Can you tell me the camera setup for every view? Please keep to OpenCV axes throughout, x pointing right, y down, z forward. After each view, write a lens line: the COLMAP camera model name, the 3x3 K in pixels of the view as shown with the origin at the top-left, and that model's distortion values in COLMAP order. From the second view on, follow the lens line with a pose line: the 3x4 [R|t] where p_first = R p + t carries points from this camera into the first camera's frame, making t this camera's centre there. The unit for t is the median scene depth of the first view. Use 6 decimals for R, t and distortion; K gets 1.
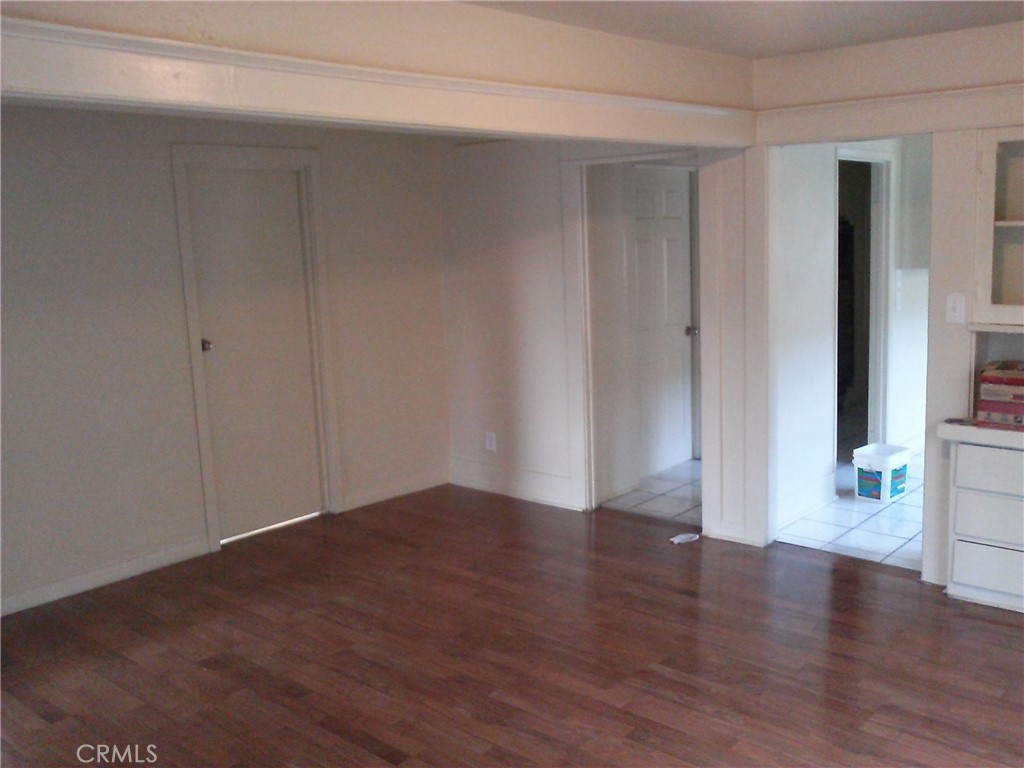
lens RADIAL K [[973.7, 0, 516.2], [0, 973.7, 382.9], [0, 0, 1]] dist [0.011449, 0.000000]
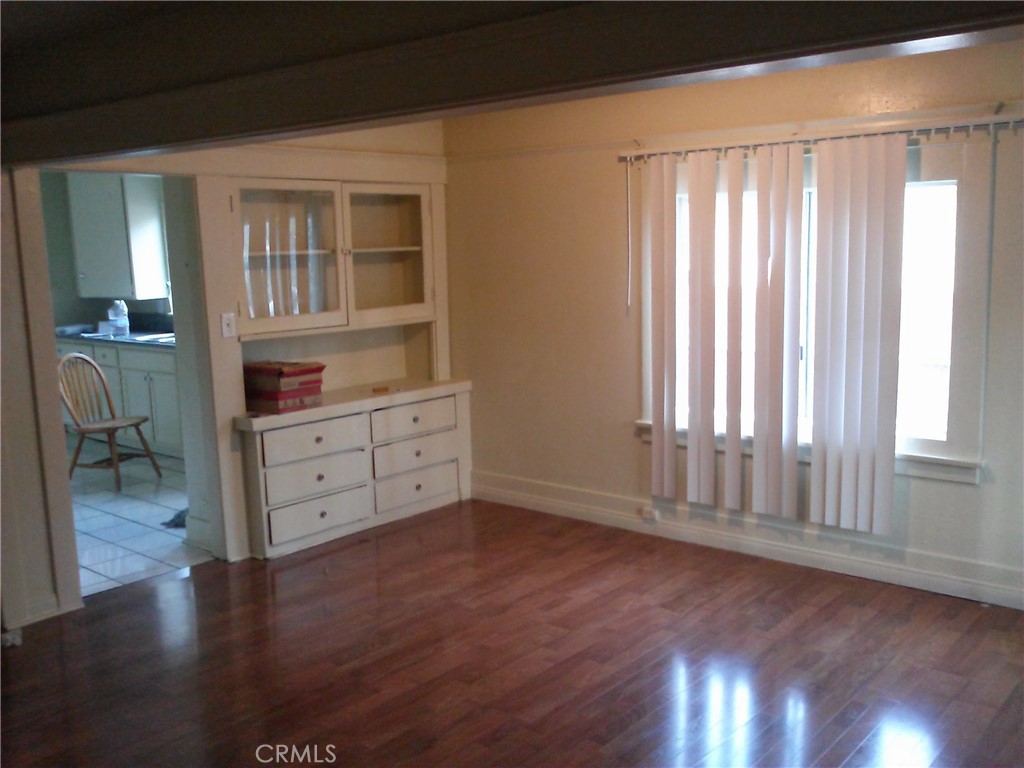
lens RADIAL K [[973.7, 0, 516.2], [0, 973.7, 385.8], [0, 0, 1]] dist [0.011449, 0.000000]
pose [[-0.006955, -0.120192, 0.992726, -0.878529], [0.179694, 0.976440, 0.119479, -0.097381], [-0.983698, 0.179218, 0.014807, 0.767691]]
